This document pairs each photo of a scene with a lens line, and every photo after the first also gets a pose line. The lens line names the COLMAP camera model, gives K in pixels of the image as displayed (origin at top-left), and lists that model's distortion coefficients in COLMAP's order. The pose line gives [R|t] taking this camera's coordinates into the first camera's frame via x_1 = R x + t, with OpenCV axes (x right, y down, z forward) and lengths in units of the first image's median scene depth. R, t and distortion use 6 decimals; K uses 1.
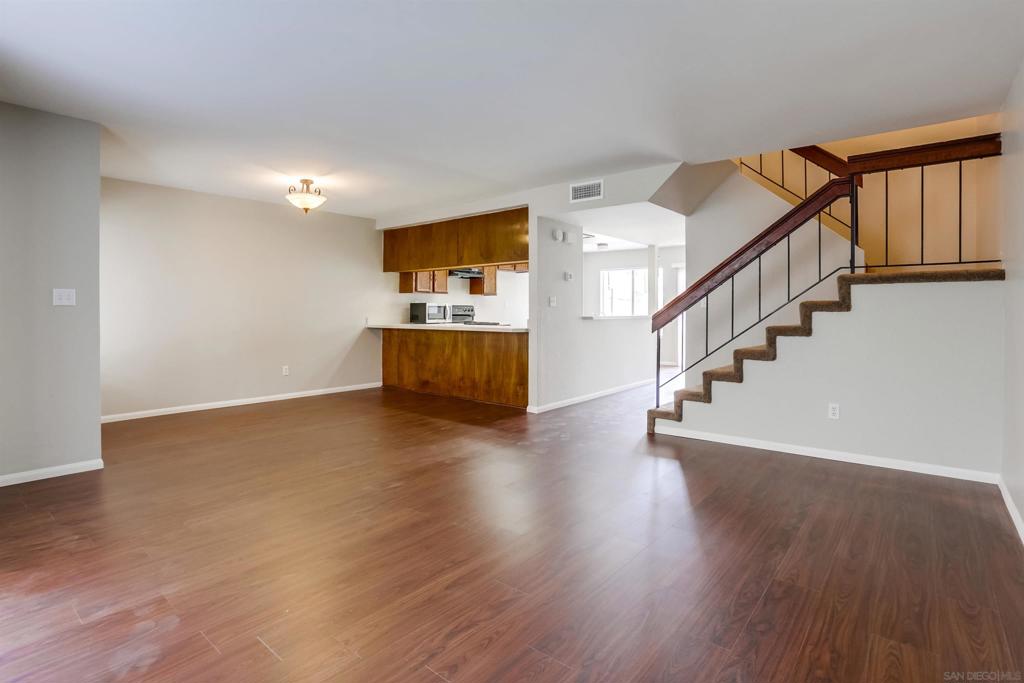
lens RADIAL K [[511.2, 0, 507.2], [0, 511.2, 318.2], [0, 0, 1]] dist [0.000379, 0.000236]
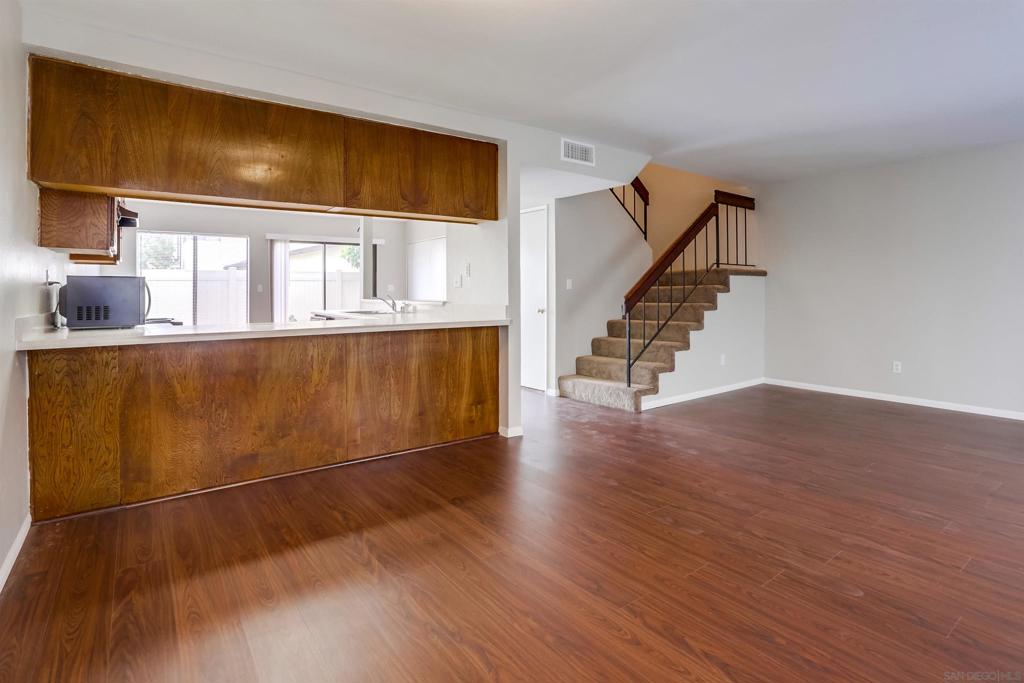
lens RADIAL K [[518.7, 0, 512.4], [0, 518.7, 299.9], [0, 0, 1]] dist [-0.000687, 0.000197]
pose [[0.243773, -0.001338, 0.969831, -0.472807], [0.028570, 0.999575, -0.005802, -0.000504], [-0.969411, 0.029123, 0.243708, 0.598808]]
